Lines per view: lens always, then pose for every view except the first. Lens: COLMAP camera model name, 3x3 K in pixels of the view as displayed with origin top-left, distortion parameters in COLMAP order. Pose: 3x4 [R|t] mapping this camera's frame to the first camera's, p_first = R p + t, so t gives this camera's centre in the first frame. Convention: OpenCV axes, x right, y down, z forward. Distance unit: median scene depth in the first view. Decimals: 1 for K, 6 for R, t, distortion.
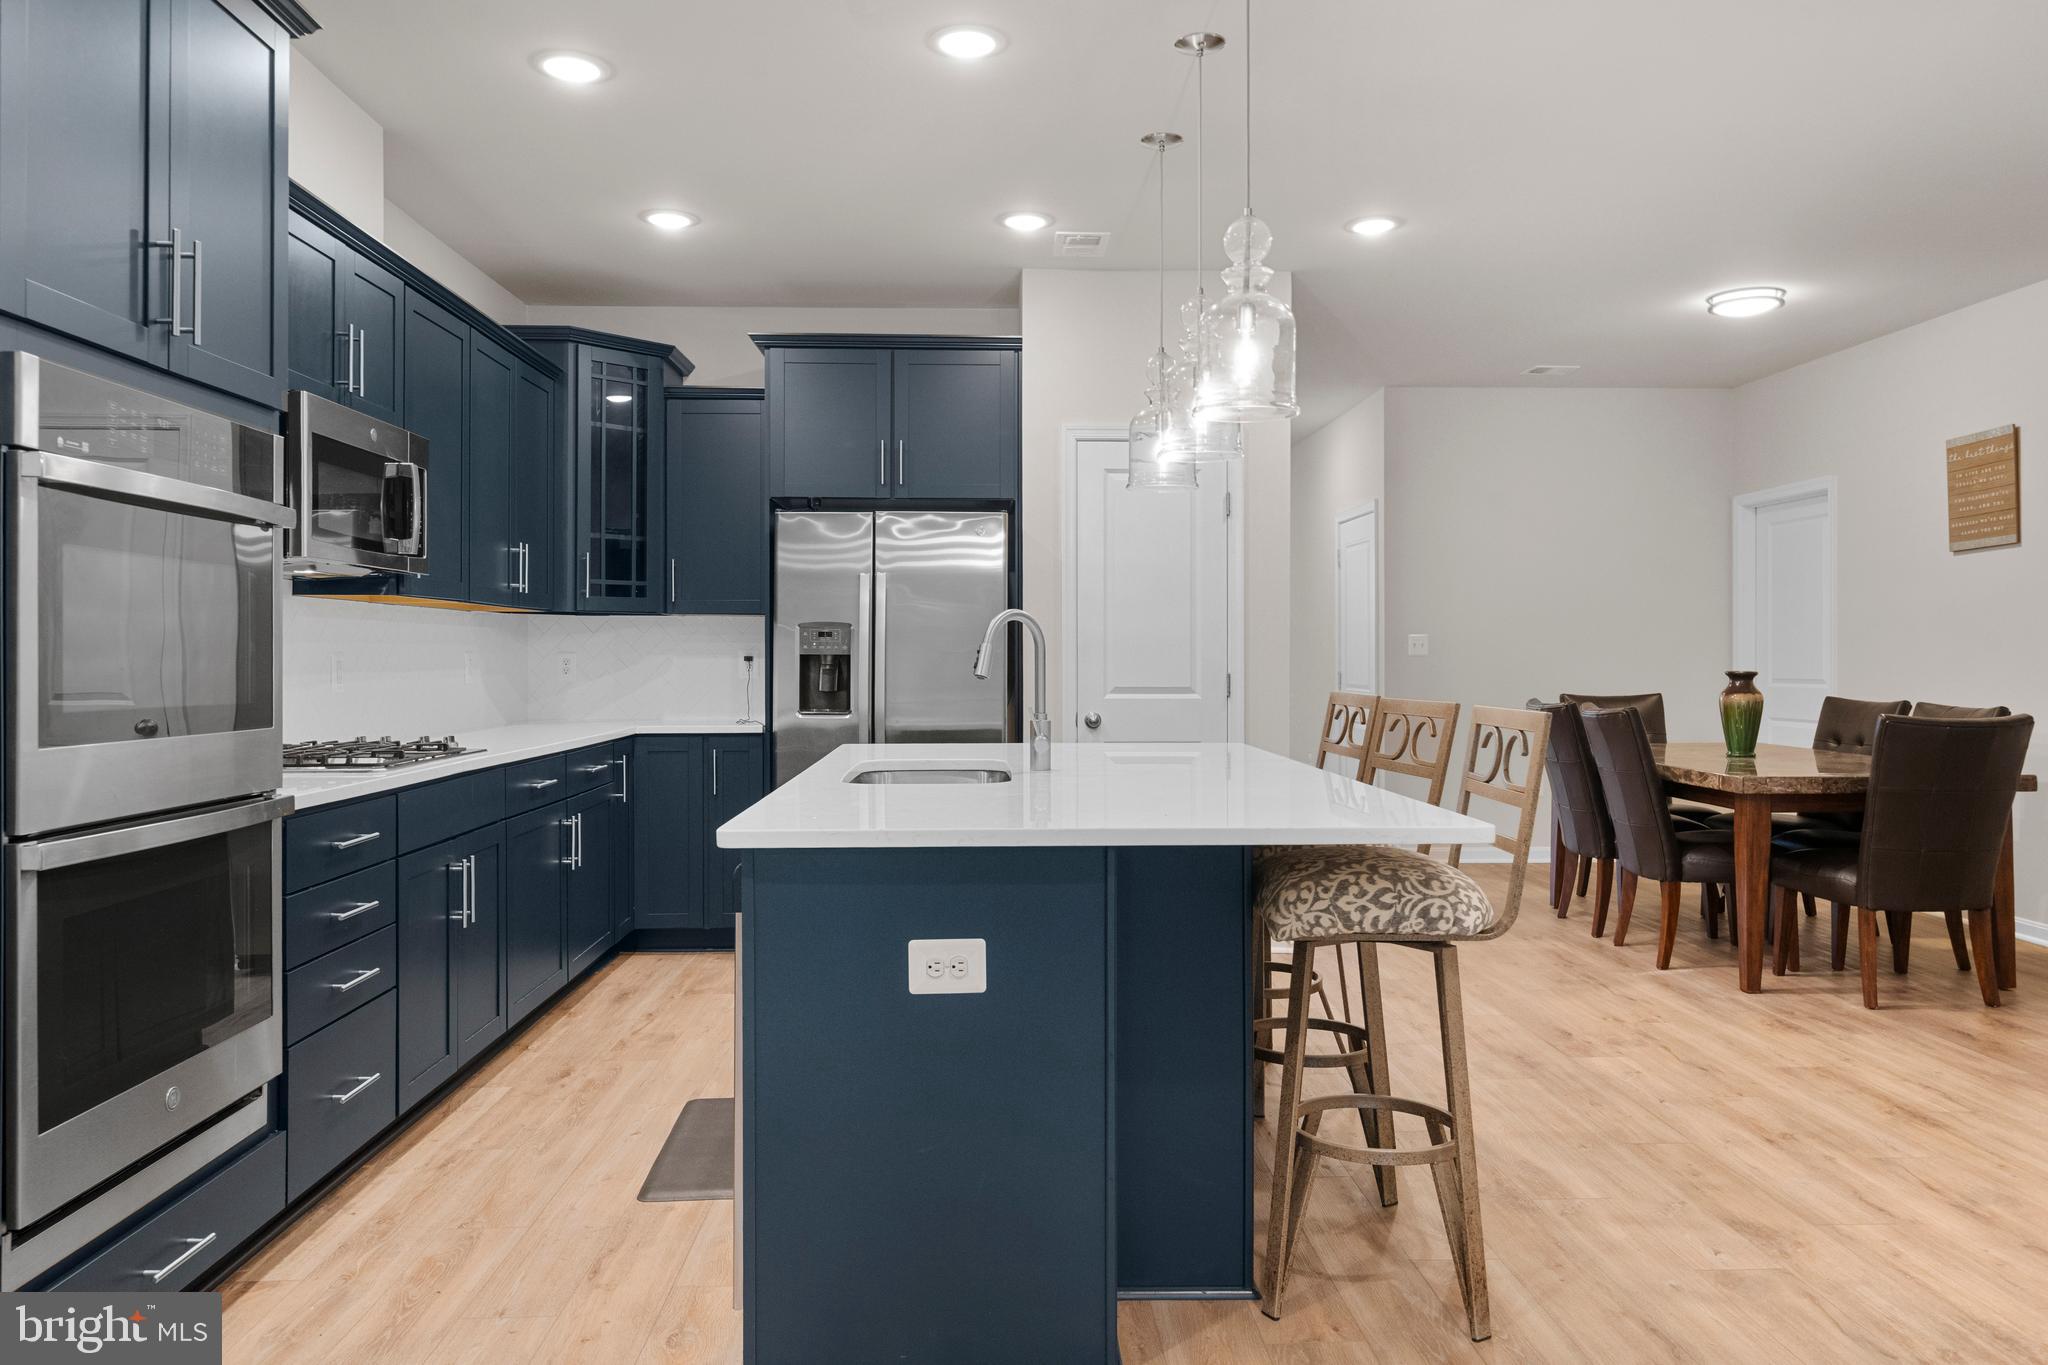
lens RADIAL K [[1399.6, 0, 1039.7], [0, 1399.6, 652.6], [0, 0, 1]] dist [0.006976, 0.003628]
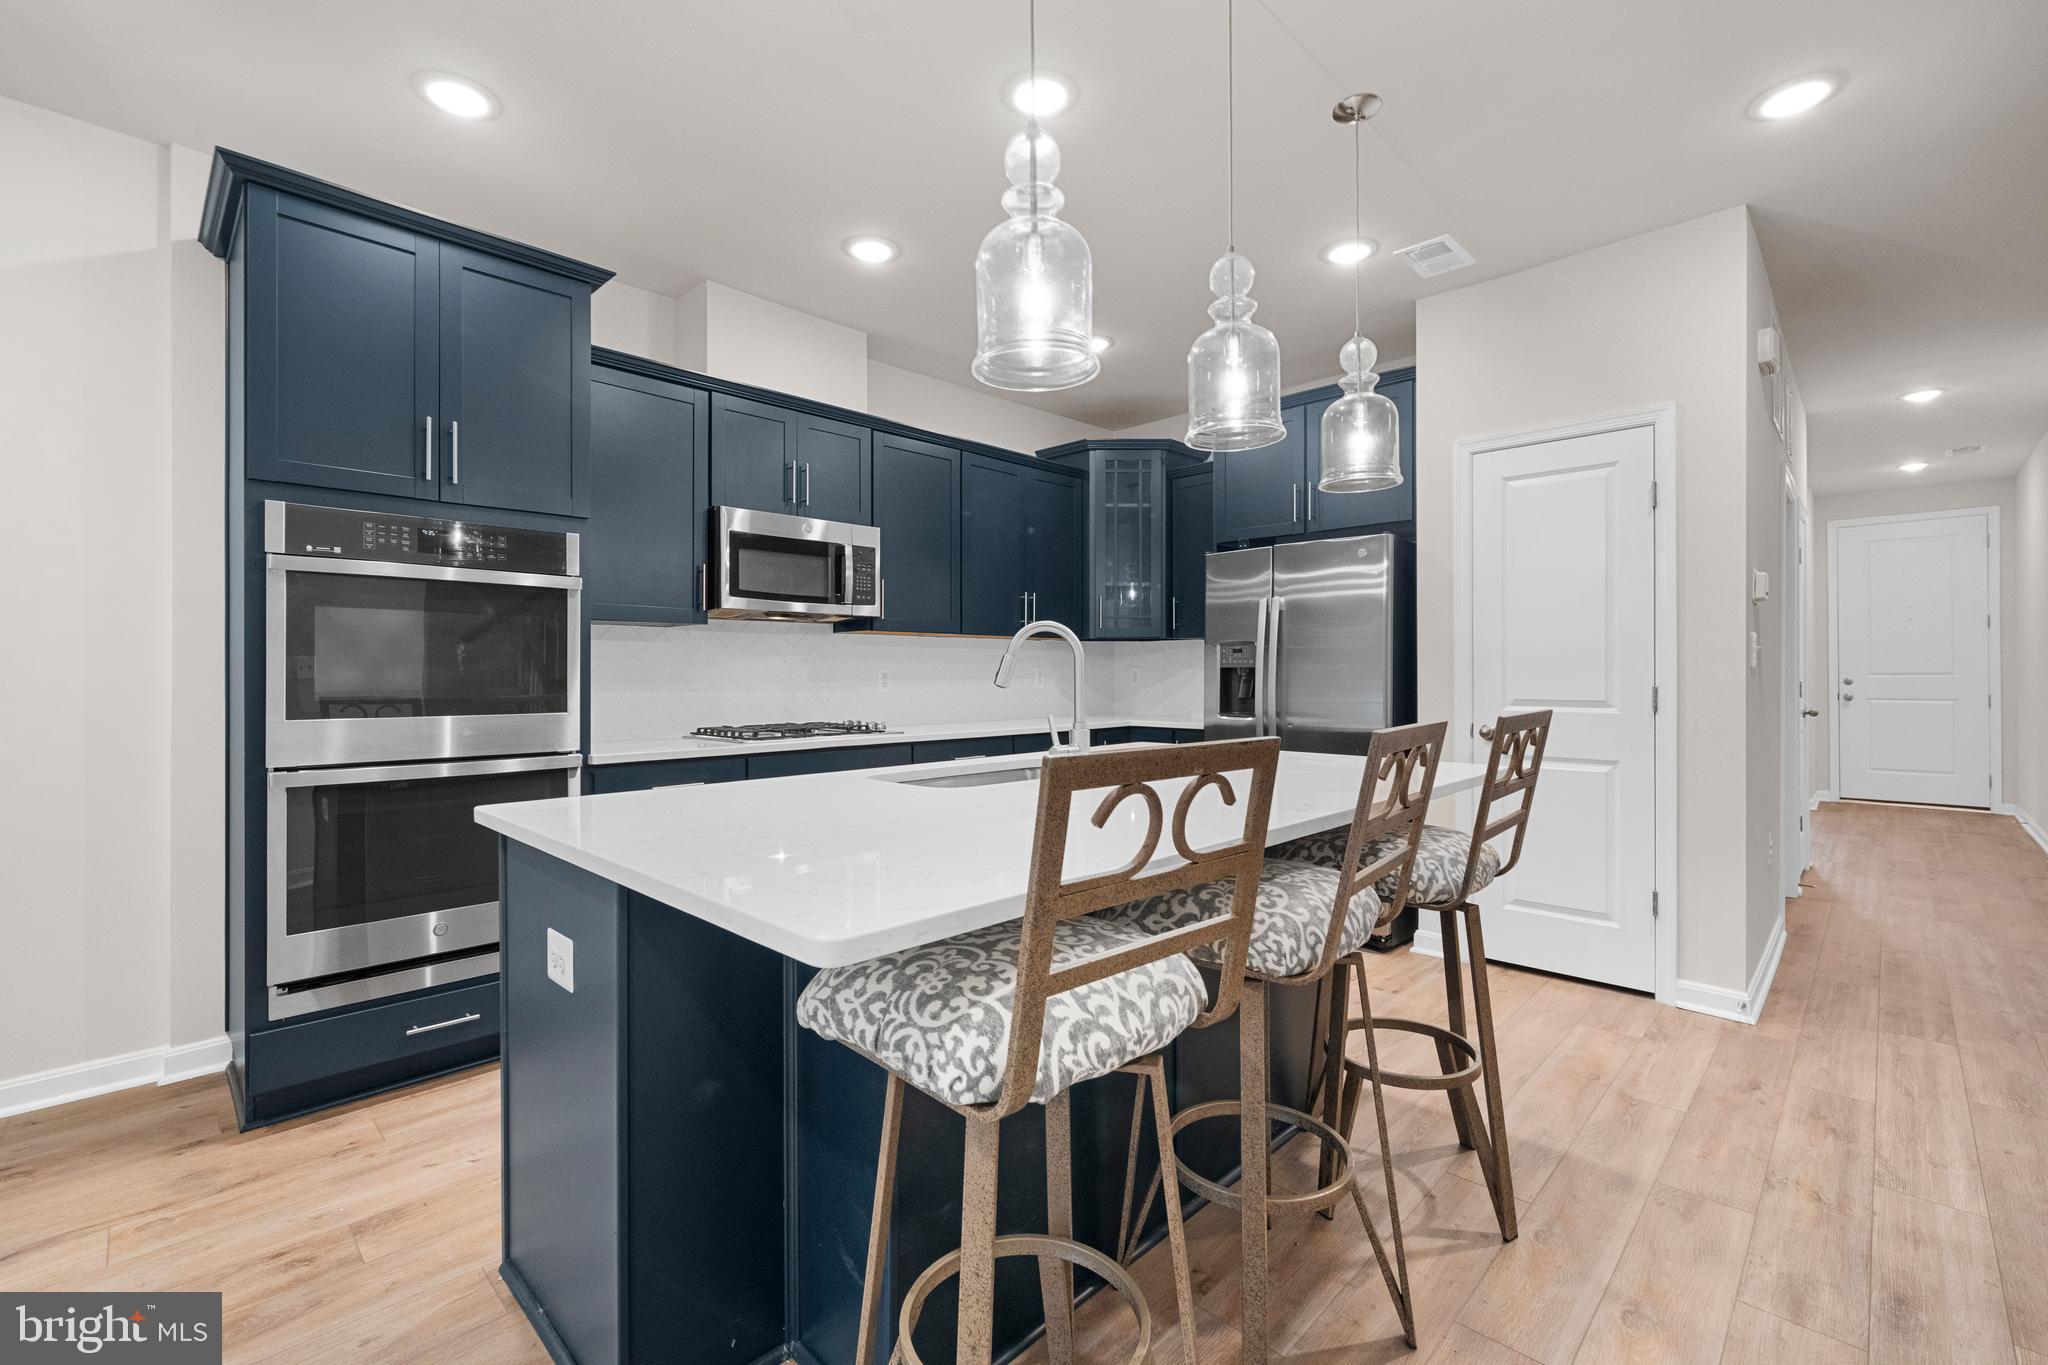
lens RADIAL K [[880.3, 0, 1005.3], [0, 880.3, 670.2], [0, 0, 1]] dist [0.001413, -0.000051]
pose [[0.680454, -0.004951, -0.732774, 0.315409], [0.004819, 0.999986, -0.002281, 0.004993], [0.732775, -0.001979, 0.680468, 0.387411]]
